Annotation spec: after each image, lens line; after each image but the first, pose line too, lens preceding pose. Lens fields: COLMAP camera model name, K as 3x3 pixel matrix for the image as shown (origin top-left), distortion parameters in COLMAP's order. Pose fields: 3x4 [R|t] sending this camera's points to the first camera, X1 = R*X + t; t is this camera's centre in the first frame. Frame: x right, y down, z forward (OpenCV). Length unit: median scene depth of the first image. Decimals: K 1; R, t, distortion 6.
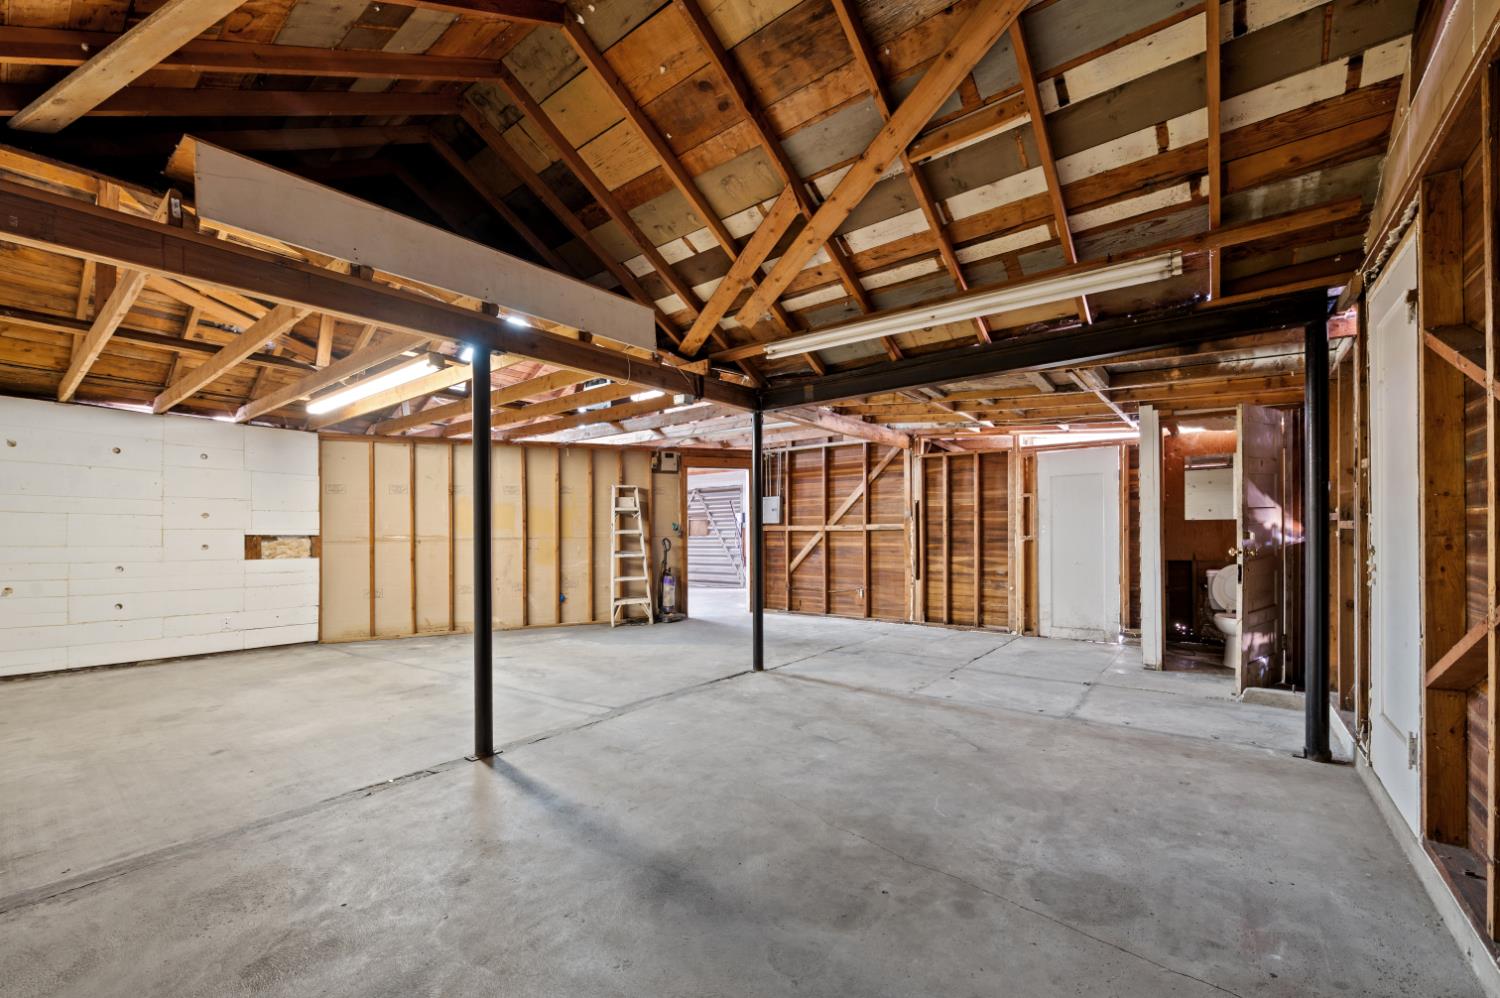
lens RADIAL K [[603.9, 0, 751.4], [0, 603.9, 514.7], [0, 0, 1]] dist [-0.006136, -0.000363]
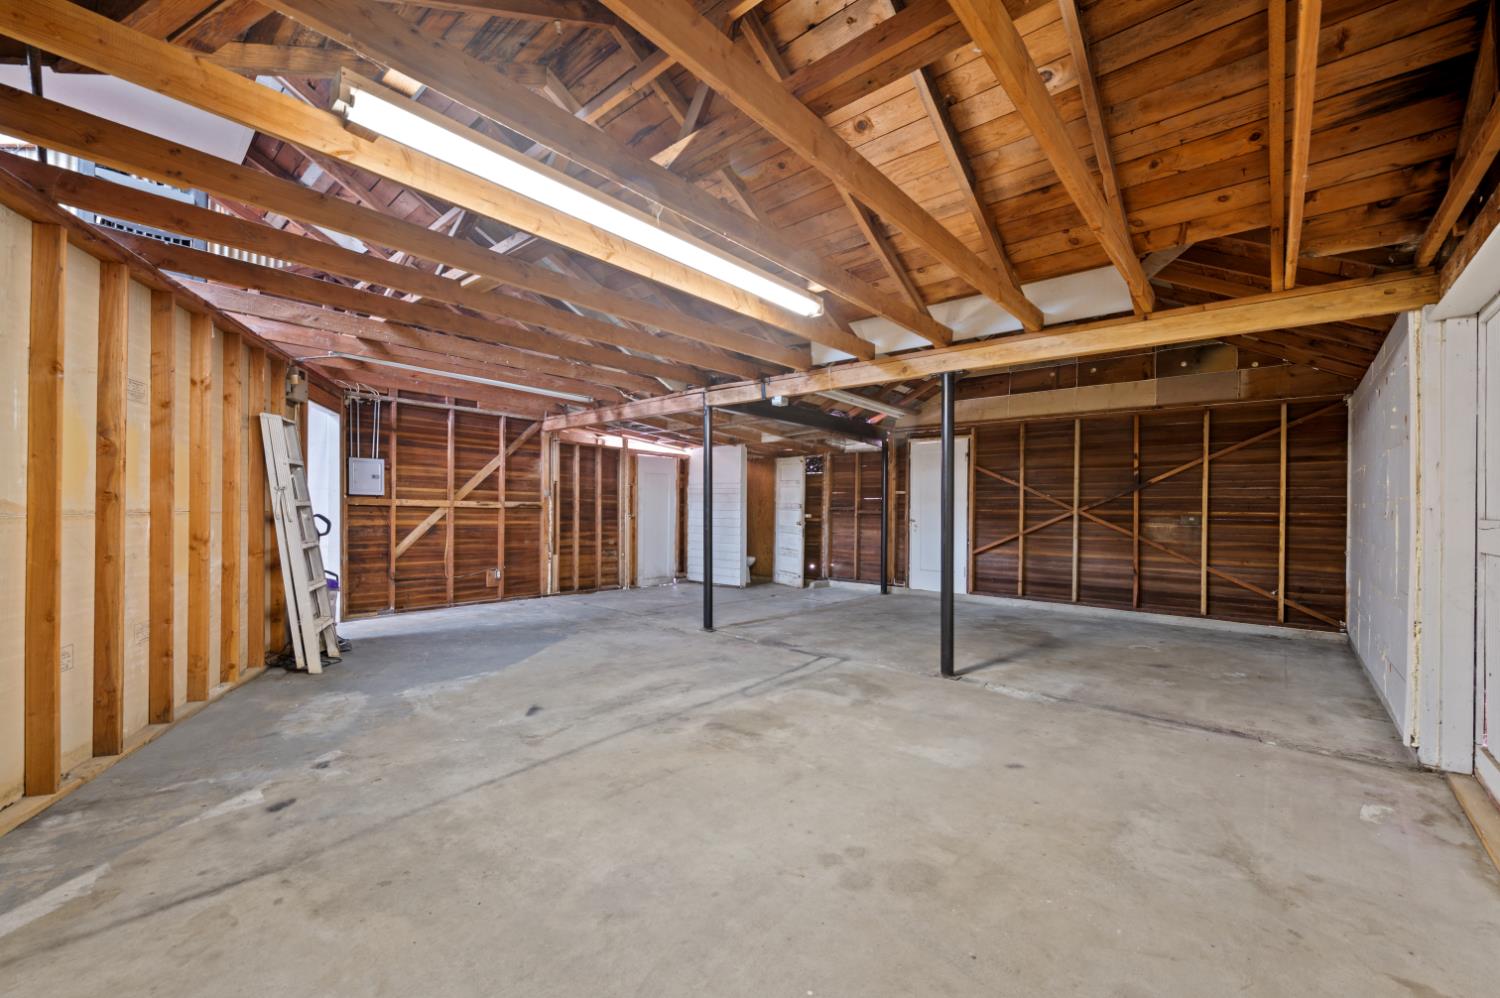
lens RADIAL K [[597.7, 0, 751.8], [0, 597.7, 479.7], [0, 0, 1]] dist [-0.002925, -0.000267]
pose [[0.060374, 0.064825, 0.996069, -0.856986], [-0.040067, 0.997242, -0.062473, 0.029515], [-0.997371, -0.036138, 0.062805, 0.642612]]
